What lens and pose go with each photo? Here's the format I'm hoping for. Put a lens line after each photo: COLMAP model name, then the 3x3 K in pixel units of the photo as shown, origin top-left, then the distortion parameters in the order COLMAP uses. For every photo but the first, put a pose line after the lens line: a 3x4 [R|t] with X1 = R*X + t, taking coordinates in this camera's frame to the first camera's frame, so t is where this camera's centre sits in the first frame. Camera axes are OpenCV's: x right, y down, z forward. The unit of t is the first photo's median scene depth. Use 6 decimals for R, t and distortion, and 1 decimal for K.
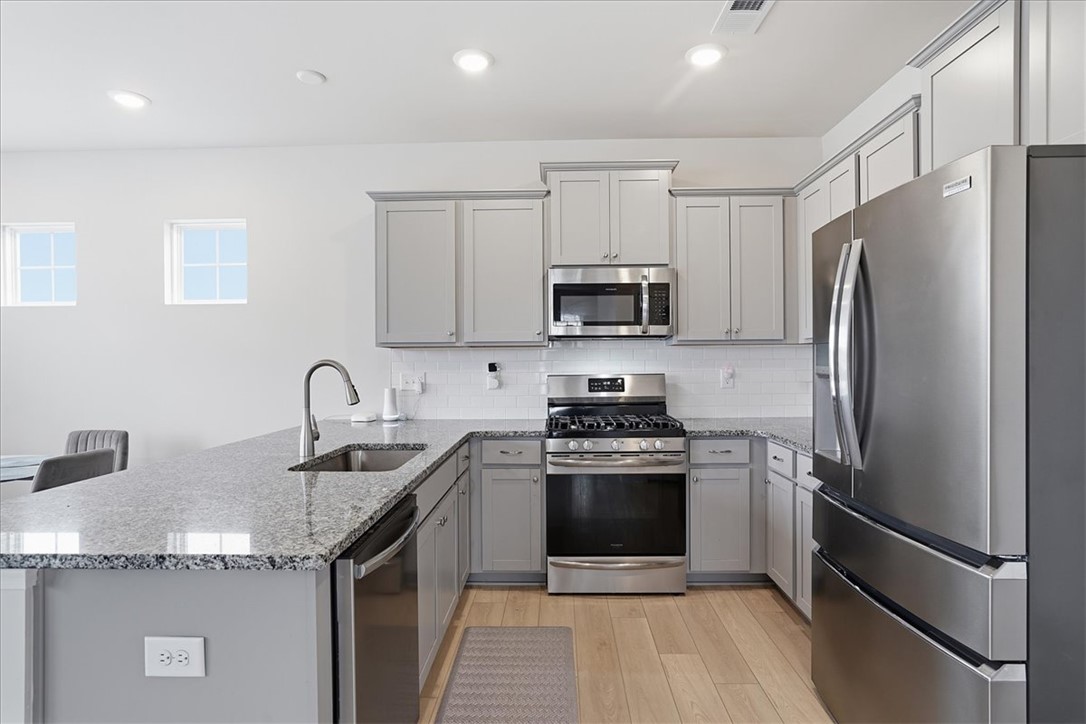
lens RADIAL K [[579.8, 0, 545.9], [0, 579.8, 363.4], [0, 0, 1]] dist [-0.008770, 0.001298]
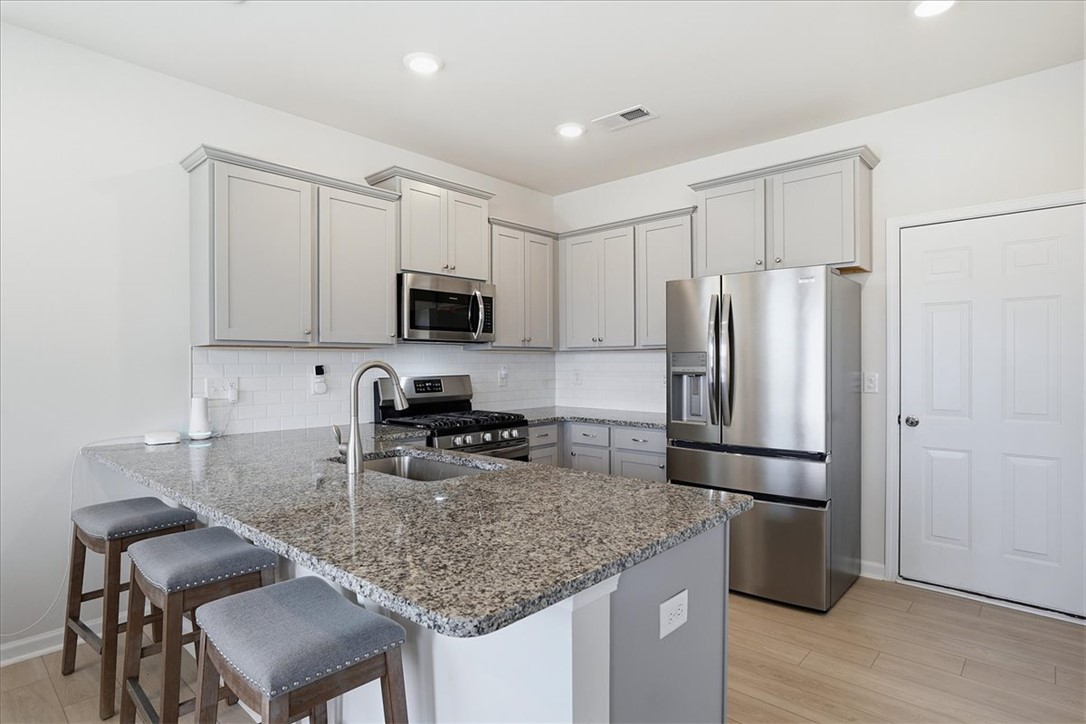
lens RADIAL K [[579.8, 0, 541.1], [0, 579.8, 367.4], [0, 0, 1]] dist [-0.008770, 0.001298]
pose [[0.655356, -0.001766, 0.755318, -0.627778], [0.001899, 0.999998, 0.000690, 0.002554], [-0.755318, 0.000982, 0.655358, 0.158599]]
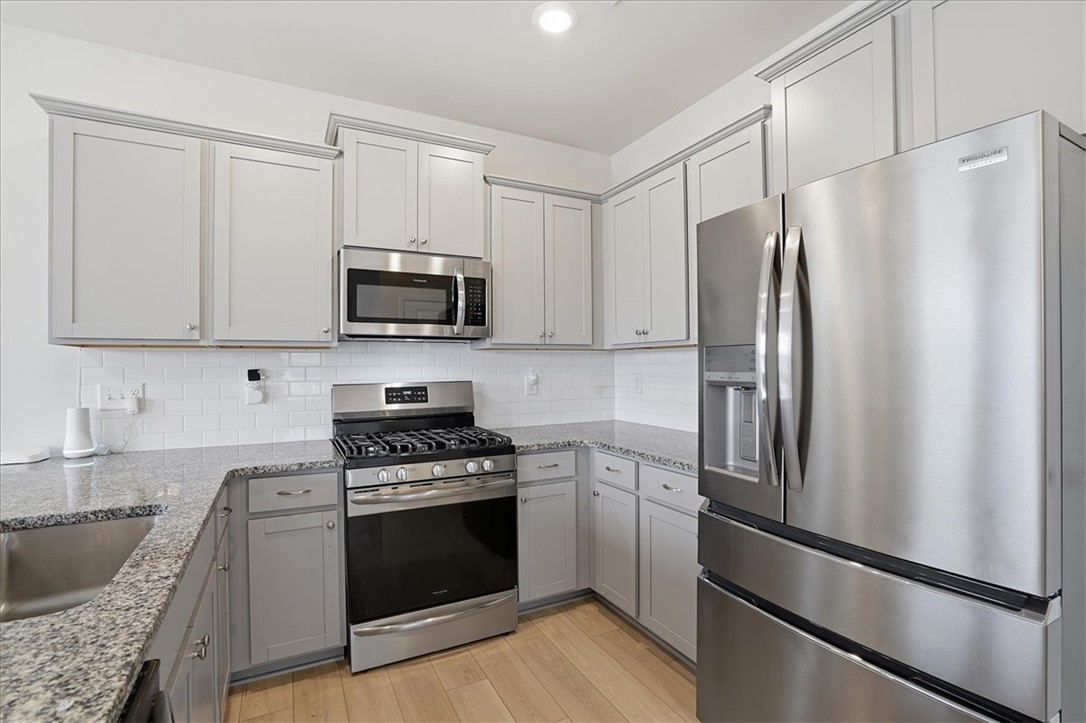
lens RADIAL K [[498.3, 0, 539.8], [0, 498.3, 365.8], [0, 0, 1]] dist [-0.042872, 0.014500]
pose [[0.877577, 0.001277, 0.479434, -0.082078], [0.001761, 0.999981, -0.005888, -0.000920], [-0.479432, 0.006011, 0.877558, 0.298947]]
